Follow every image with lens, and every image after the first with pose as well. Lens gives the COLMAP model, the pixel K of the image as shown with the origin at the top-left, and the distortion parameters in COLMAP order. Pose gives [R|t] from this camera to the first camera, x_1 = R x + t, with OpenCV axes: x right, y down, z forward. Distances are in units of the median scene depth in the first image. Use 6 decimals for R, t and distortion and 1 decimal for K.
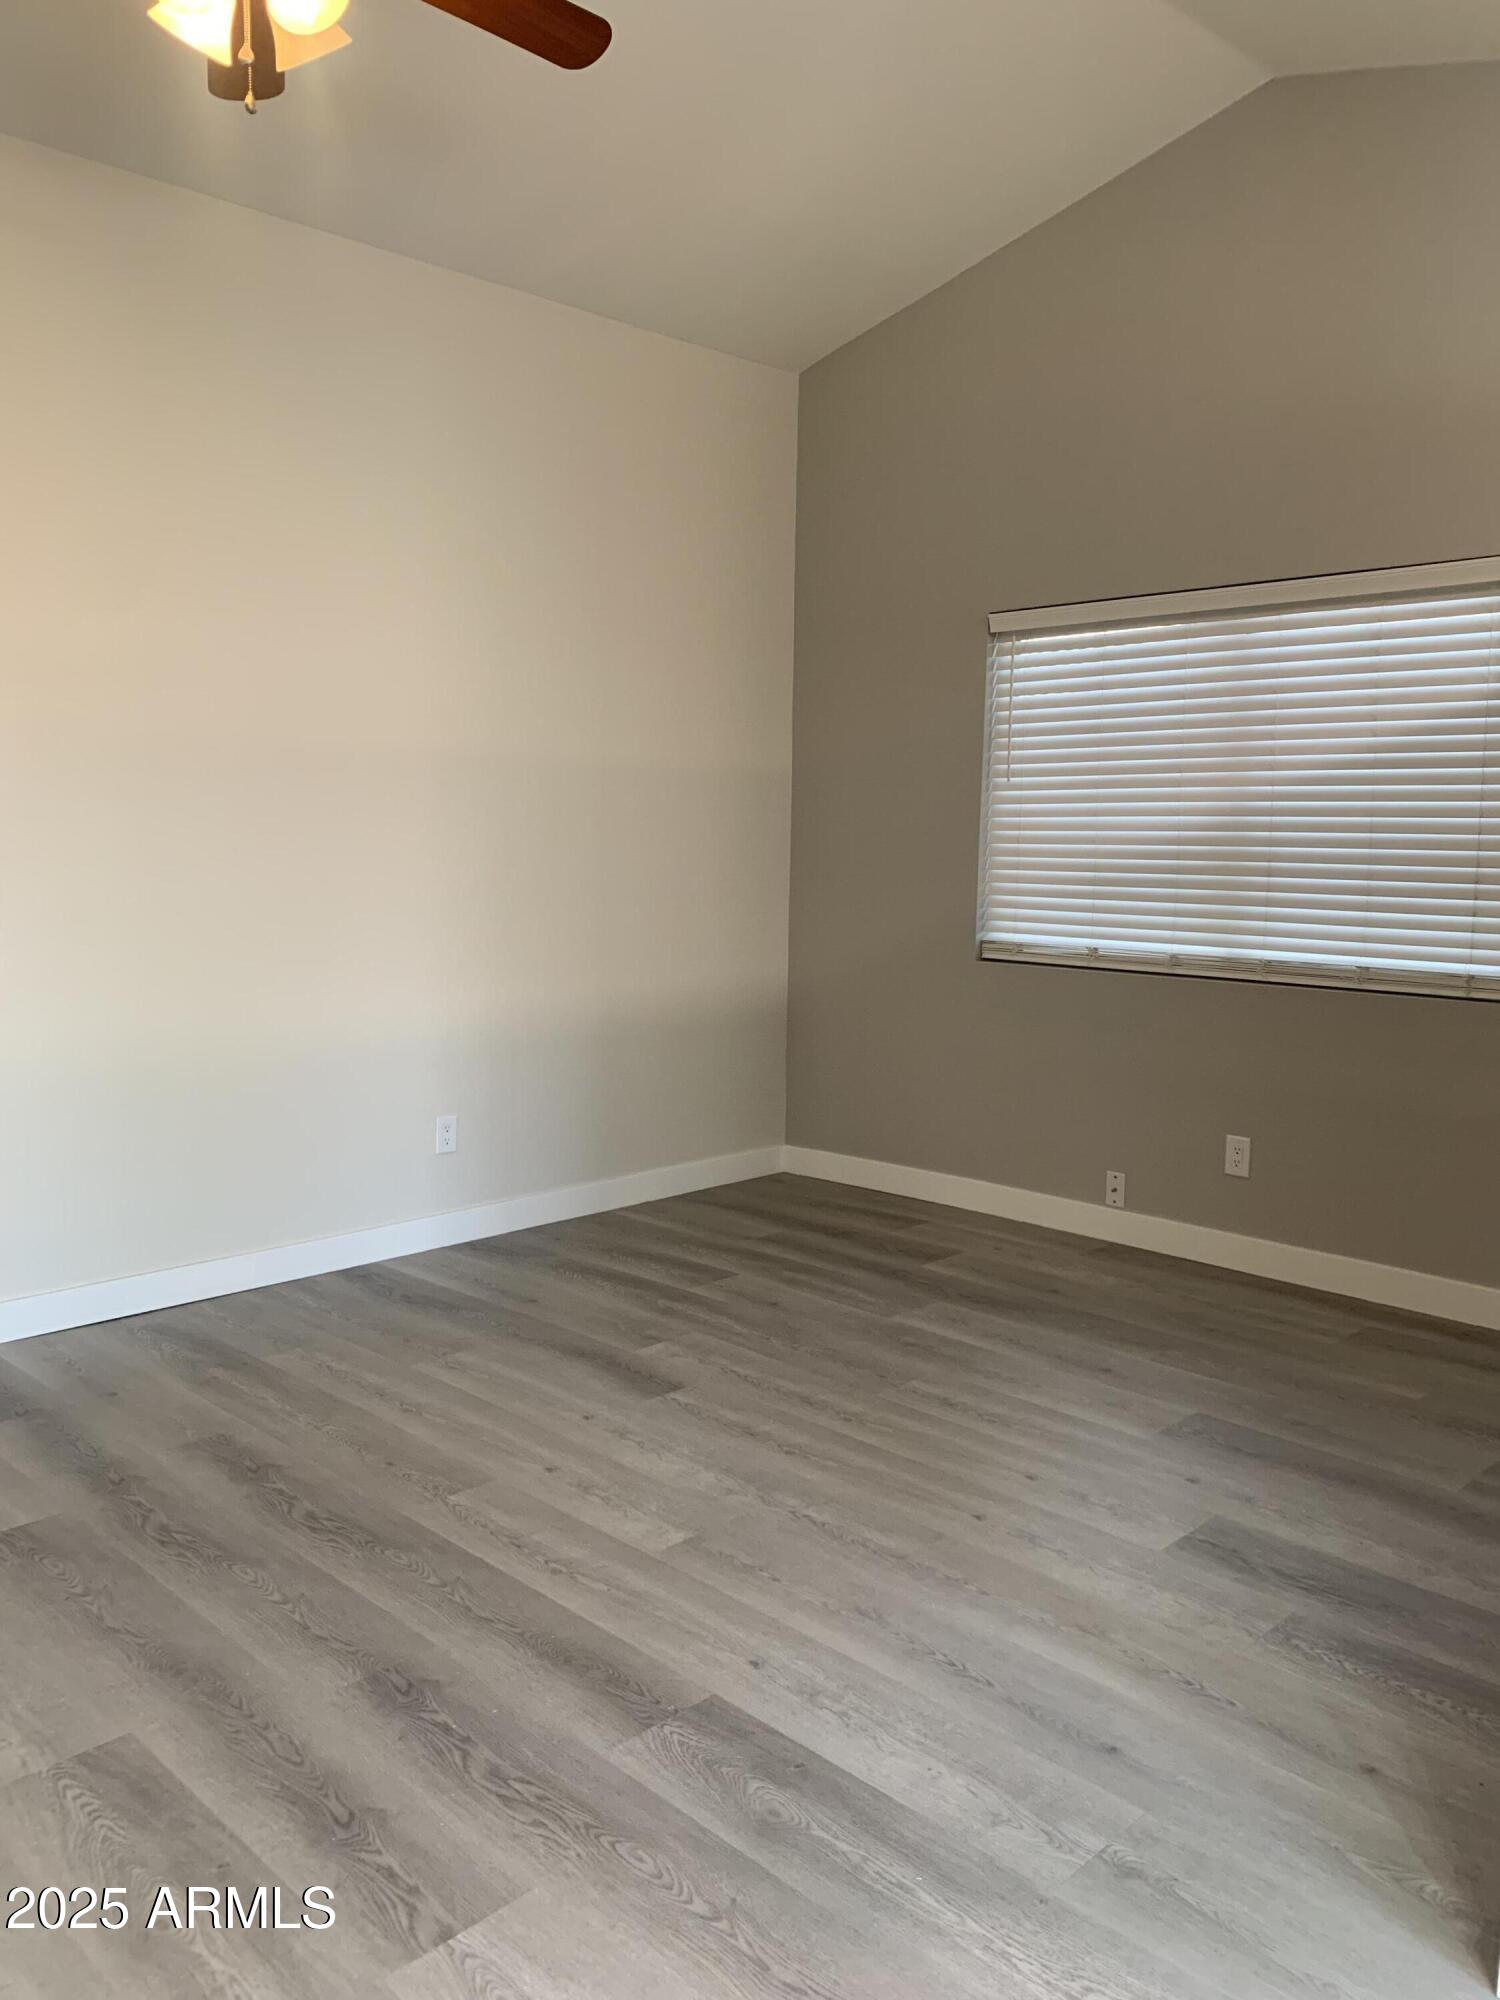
lens RADIAL K [[1504.0, 0, 757.7], [0, 1504.0, 1006.7], [0, 0, 1]] dist [0.036872, -0.066318]
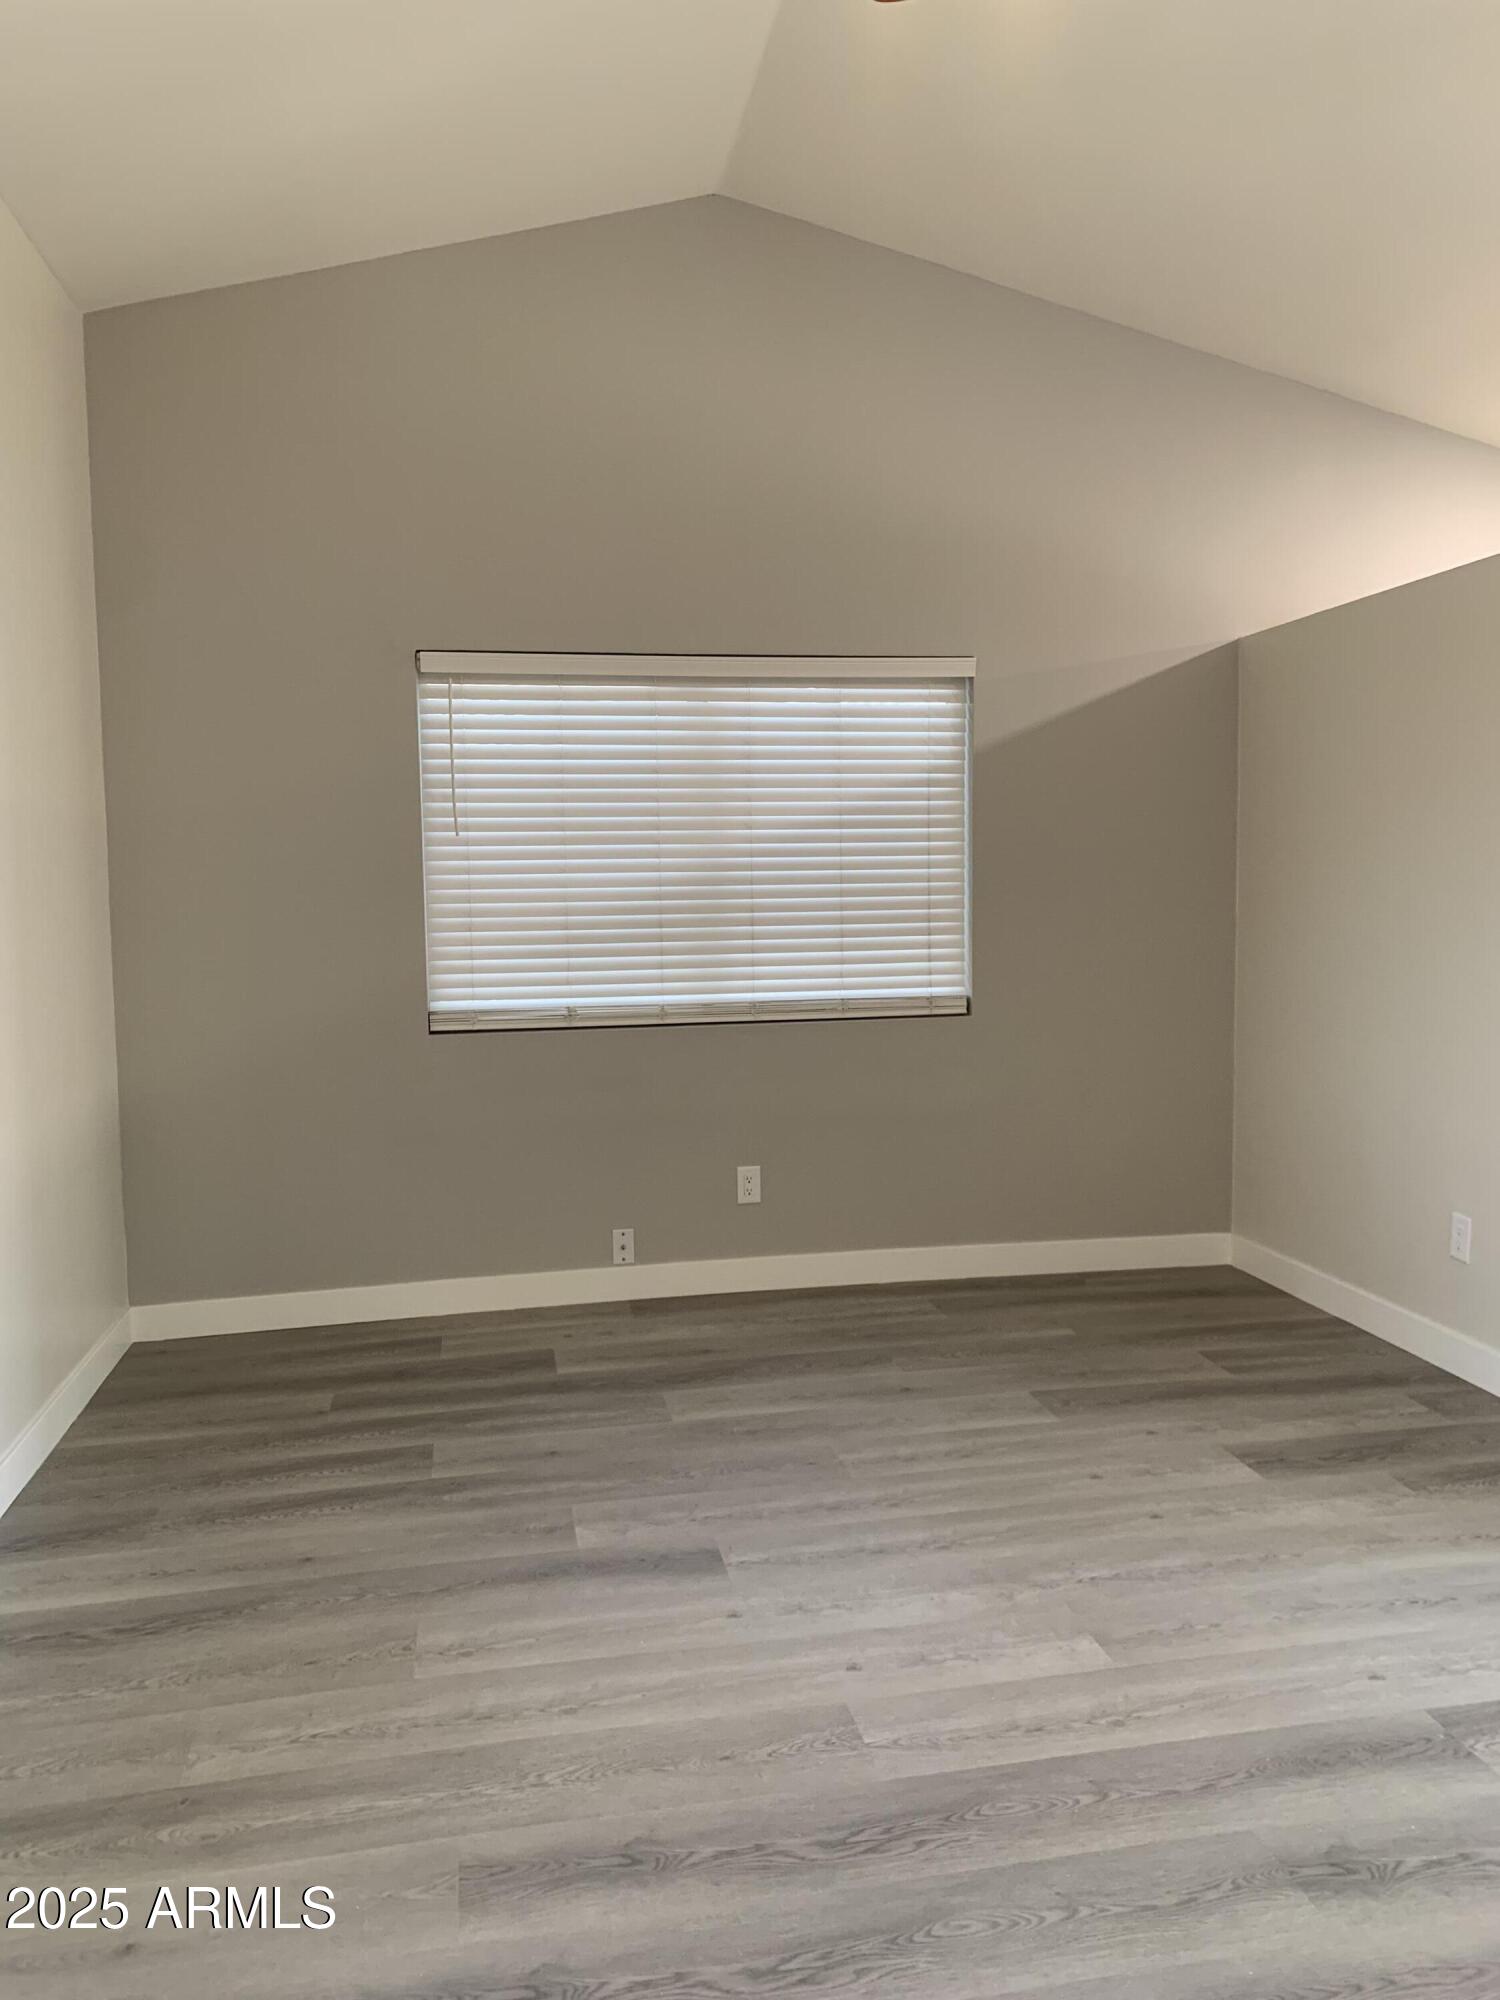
lens RADIAL K [[1542.8, 0, 750.0], [0, 1542.8, 1000.0], [0, 0, 1]] dist [0.007974, -0.001809]
pose [[0.583907, -0.091116, 0.806691, -0.586430], [0.126313, 0.991777, 0.020593, -0.056201], [-0.801934, 0.089871, 0.590614, 0.371234]]
